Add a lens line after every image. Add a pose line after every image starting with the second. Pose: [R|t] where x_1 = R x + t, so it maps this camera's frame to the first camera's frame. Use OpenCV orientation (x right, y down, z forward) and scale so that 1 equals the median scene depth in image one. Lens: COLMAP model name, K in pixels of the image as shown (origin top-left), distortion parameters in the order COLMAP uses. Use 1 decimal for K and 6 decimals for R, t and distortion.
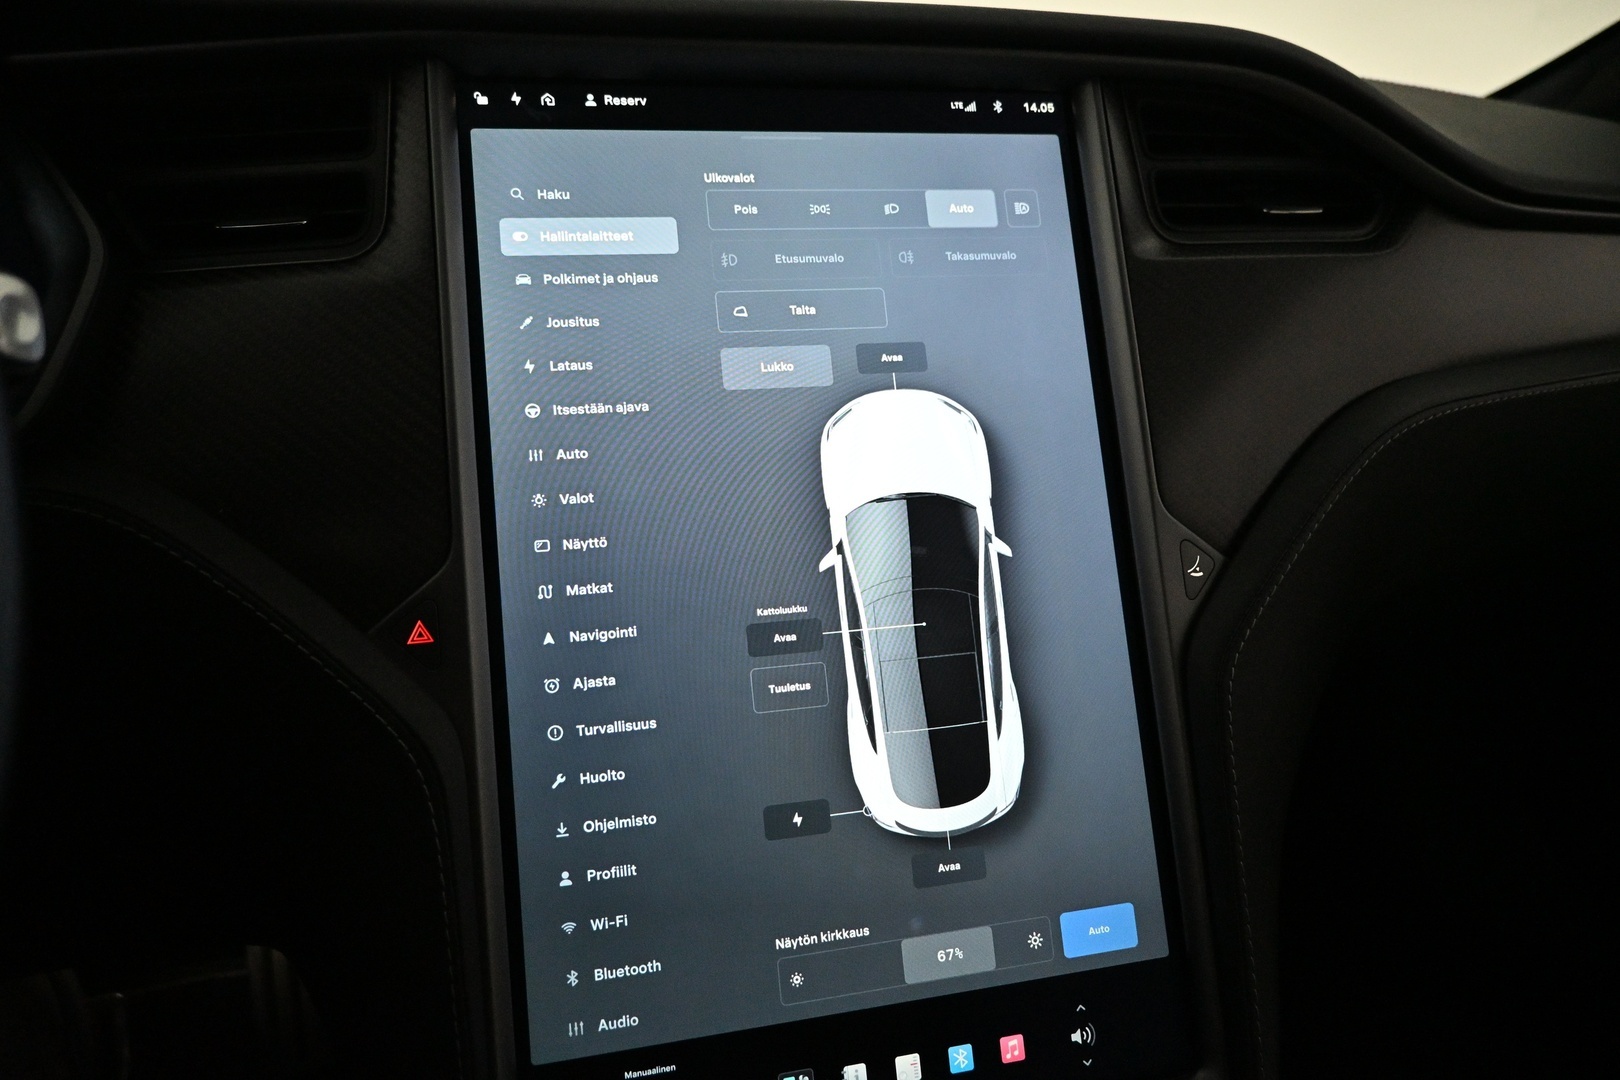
lens RADIAL K [[1145.5, 0, 805.8], [0, 1145.5, 530.4], [0, 0, 1]] dist [-0.002562, -0.003173]
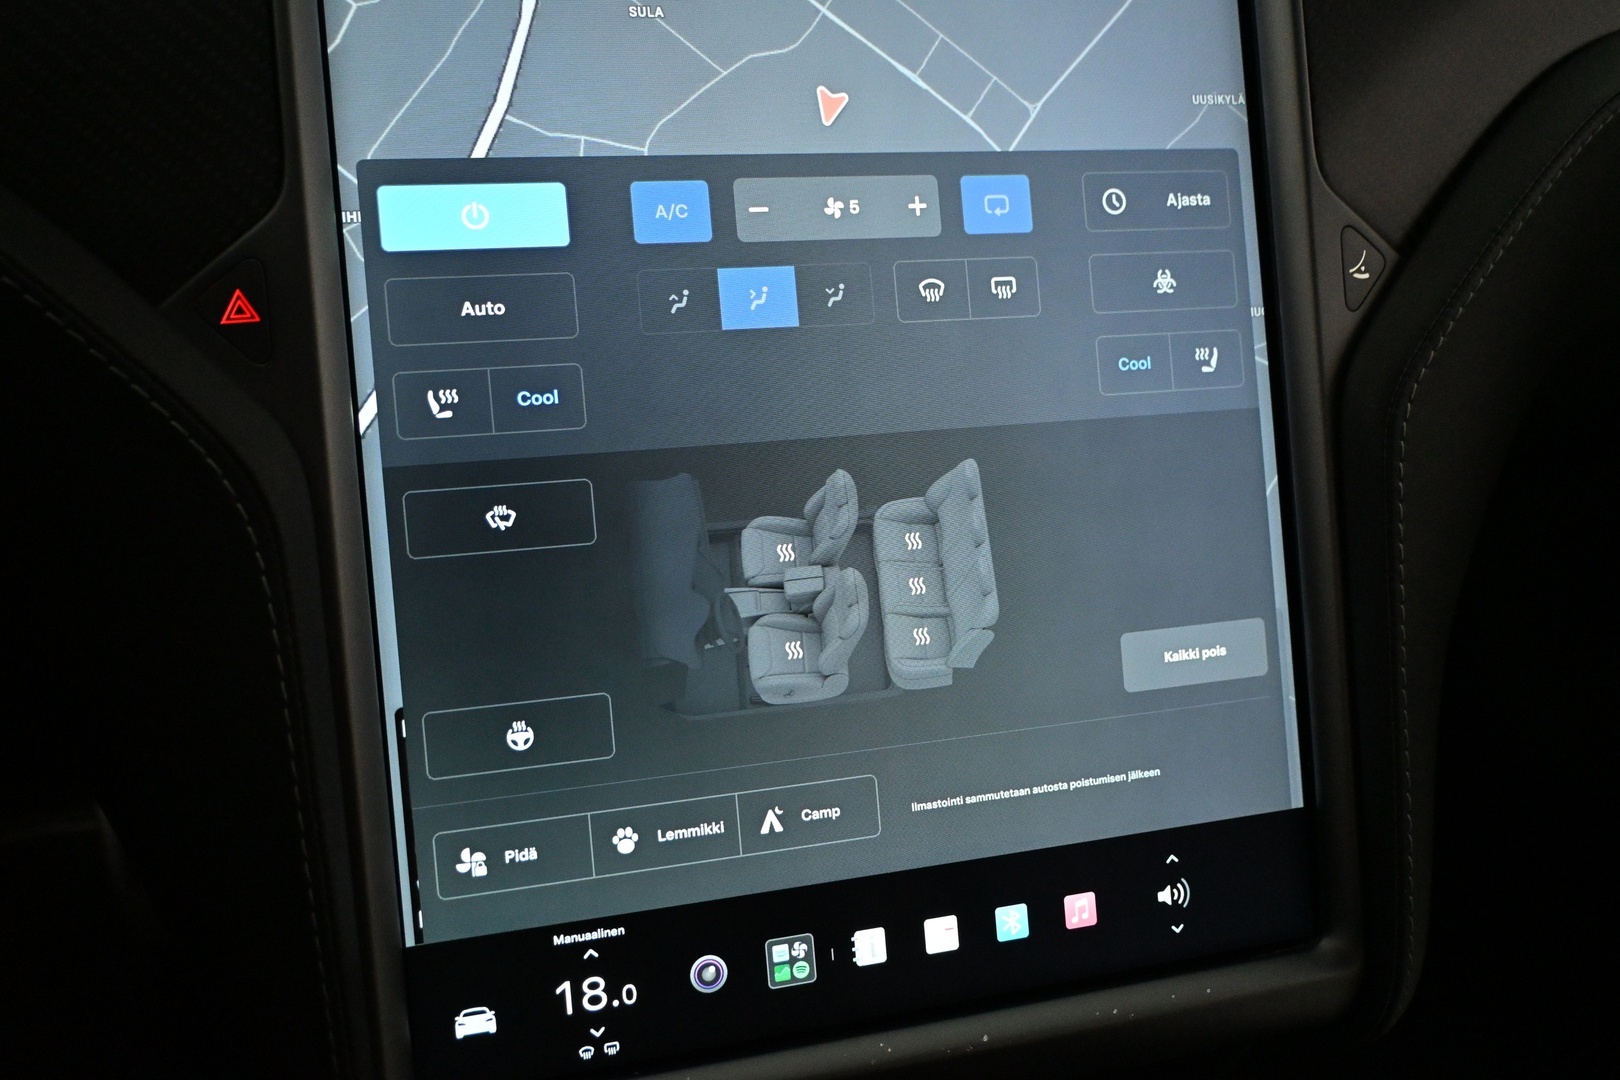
lens RADIAL K [[1309.2, 0, 808.1], [0, 1309.2, 543.3], [0, 0, 1]] dist [-0.017128, 0.006646]
pose [[0.999431, 0.014318, 0.030530, -0.024360], [-0.018362, 0.990460, 0.136570, 0.103374], [-0.028283, -0.137053, 0.990160, 0.196697]]
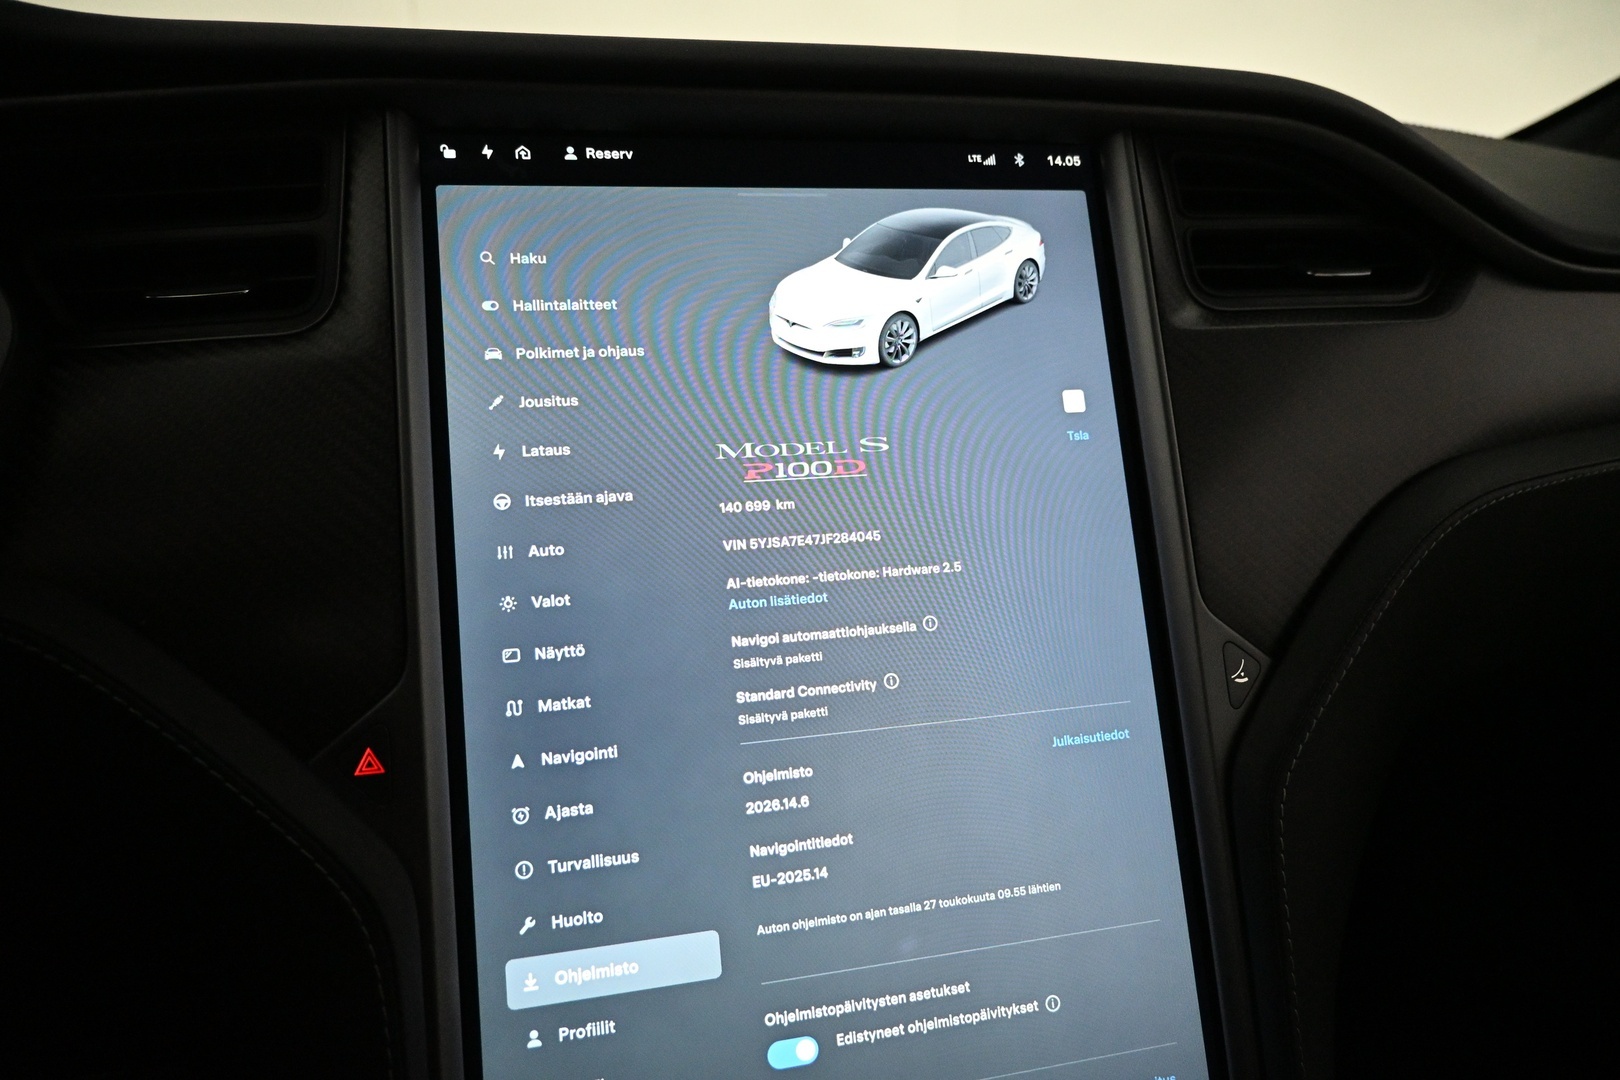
lens RADIAL K [[1145.5, 0, 807.3], [0, 1145.5, 529.4], [0, 0, 1]] dist [-0.002562, -0.003173]
pose [[0.999973, 0.003592, 0.006435, -0.006558], [-0.003493, 0.999876, -0.015363, -0.068454], [-0.006490, 0.015340, 0.999861, 0.104939]]
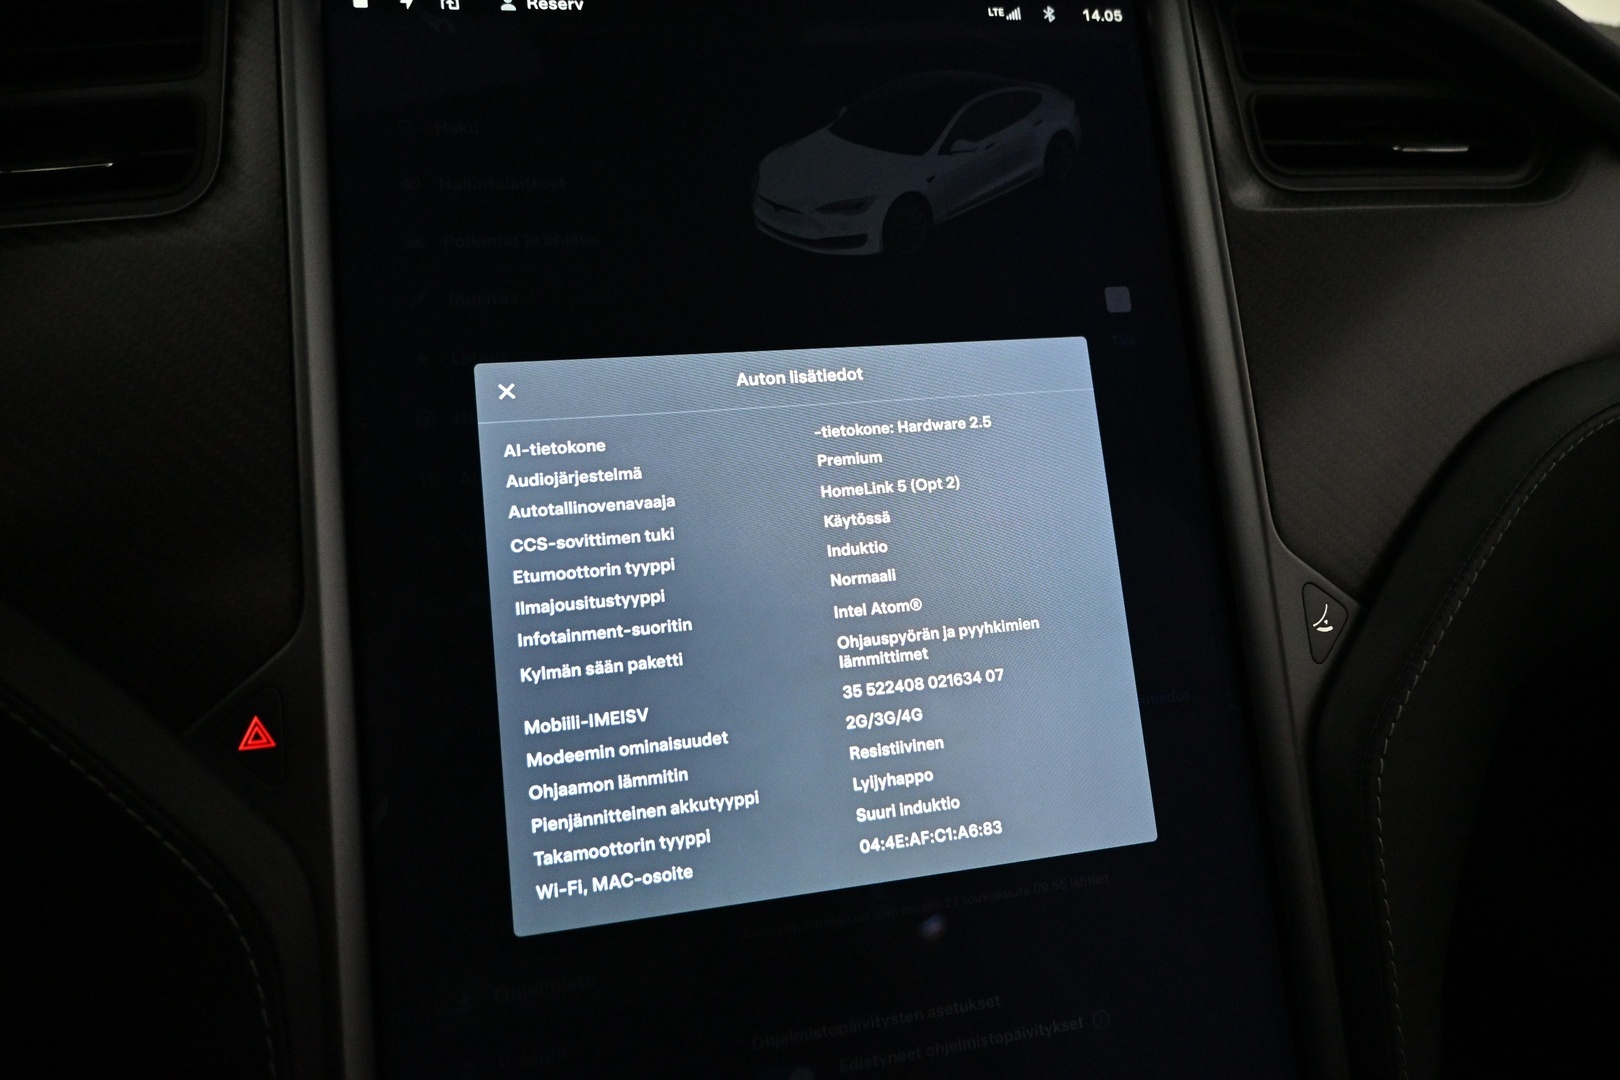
lens RADIAL K [[1145.5, 0, 803.2], [0, 1145.5, 527.8], [0, 0, 1]] dist [-0.002562, -0.003173]
pose [[0.999871, -0.008380, -0.013692, 0.012537], [0.008380, 0.999965, -0.000034, -0.031960], [0.013692, -0.000080, 0.999906, 0.261478]]
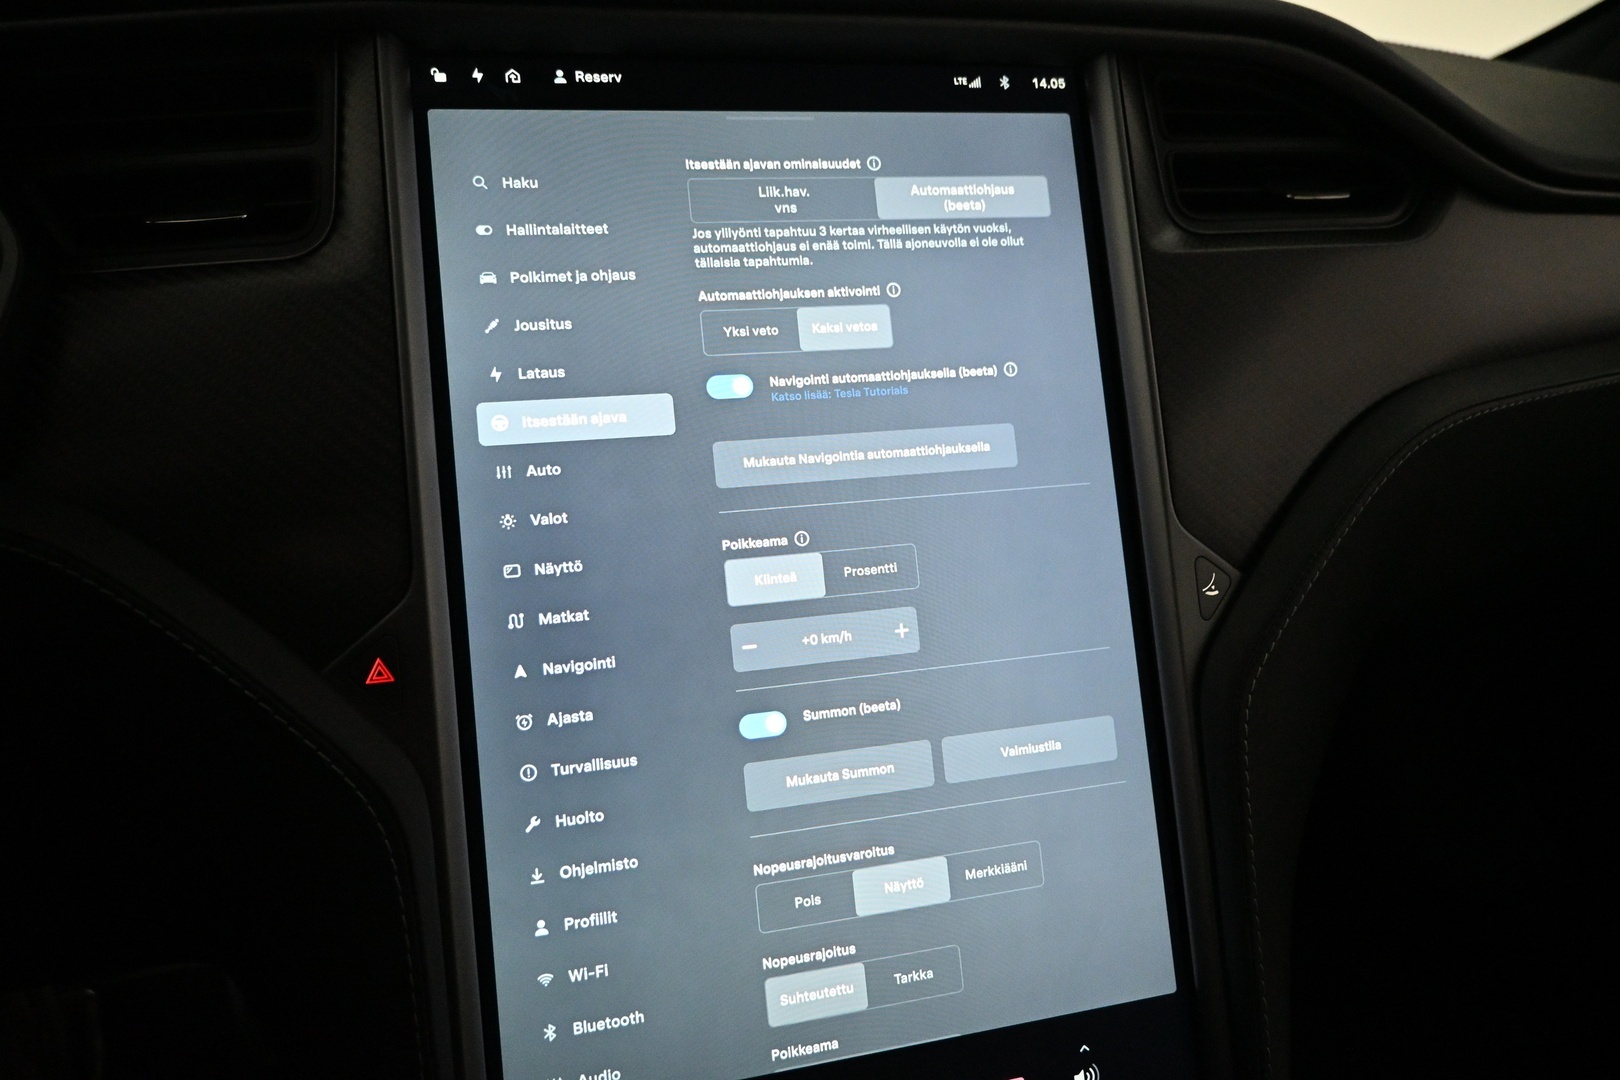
lens RADIAL K [[1145.5, 0, 806.3], [0, 1145.5, 535.6], [0, 0, 1]] dist [-0.002562, -0.003173]
pose [[0.999905, -0.000502, 0.013806, -0.005115], [-0.000231, 0.998593, 0.053021, -0.061526], [-0.013814, -0.053019, 0.998498, 0.071327]]
